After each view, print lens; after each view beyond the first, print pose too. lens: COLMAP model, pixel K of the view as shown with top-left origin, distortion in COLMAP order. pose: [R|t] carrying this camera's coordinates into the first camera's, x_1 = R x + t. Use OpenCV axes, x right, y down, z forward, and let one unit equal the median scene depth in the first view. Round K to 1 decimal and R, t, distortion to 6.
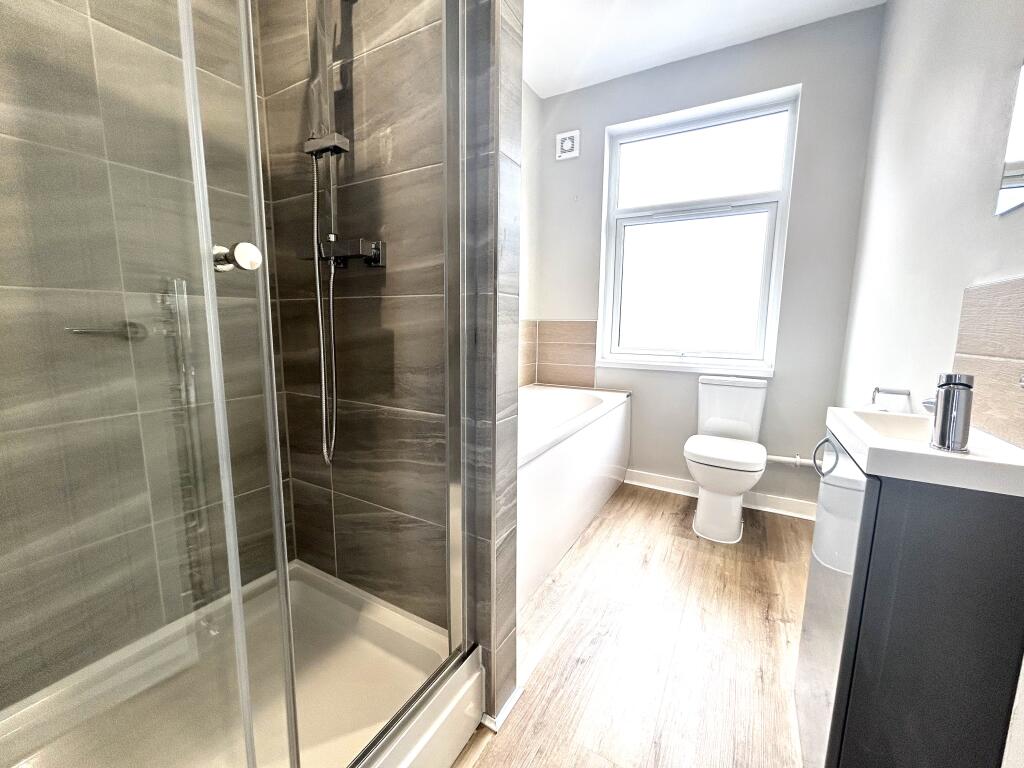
lens RADIAL K [[413.8, 0, 514.3], [0, 413.8, 382.7], [0, 0, 1]] dist [0.002085, 0.000488]
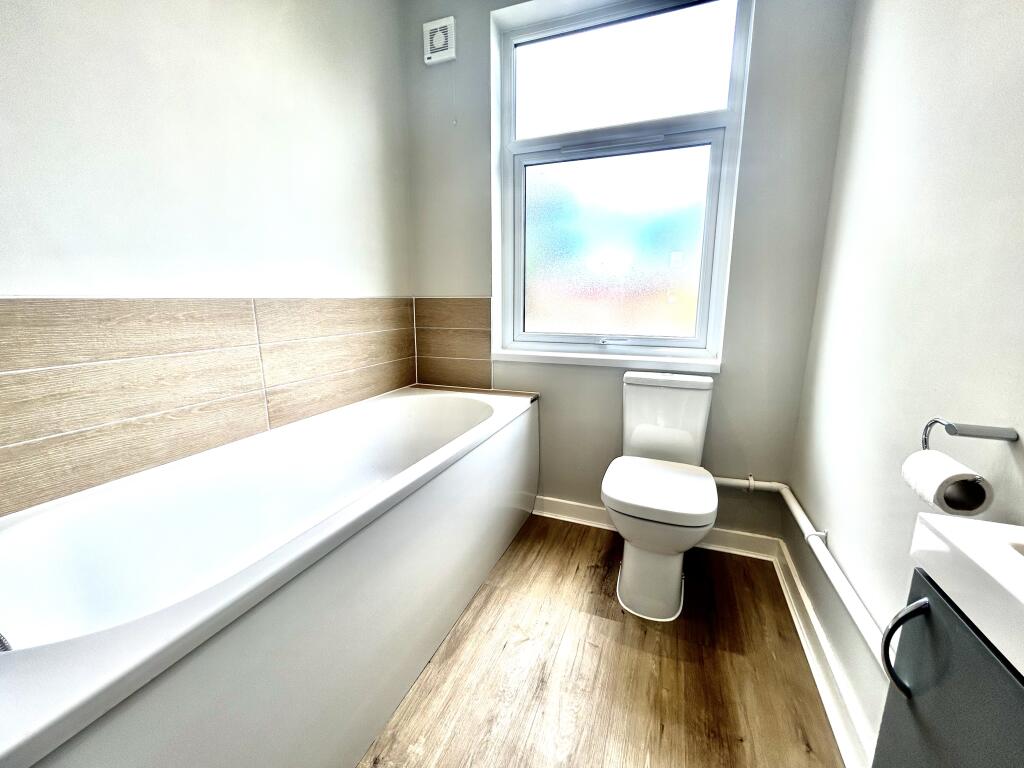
lens RADIAL K [[413.8, 0, 509.6], [0, 413.8, 383.9], [0, 0, 1]] dist [0.002085, 0.000488]
pose [[0.991237, -0.034540, 0.127498, 0.157036], [0.027879, 0.998170, 0.053663, -0.041936], [-0.129118, -0.049639, 0.990386, 0.313233]]
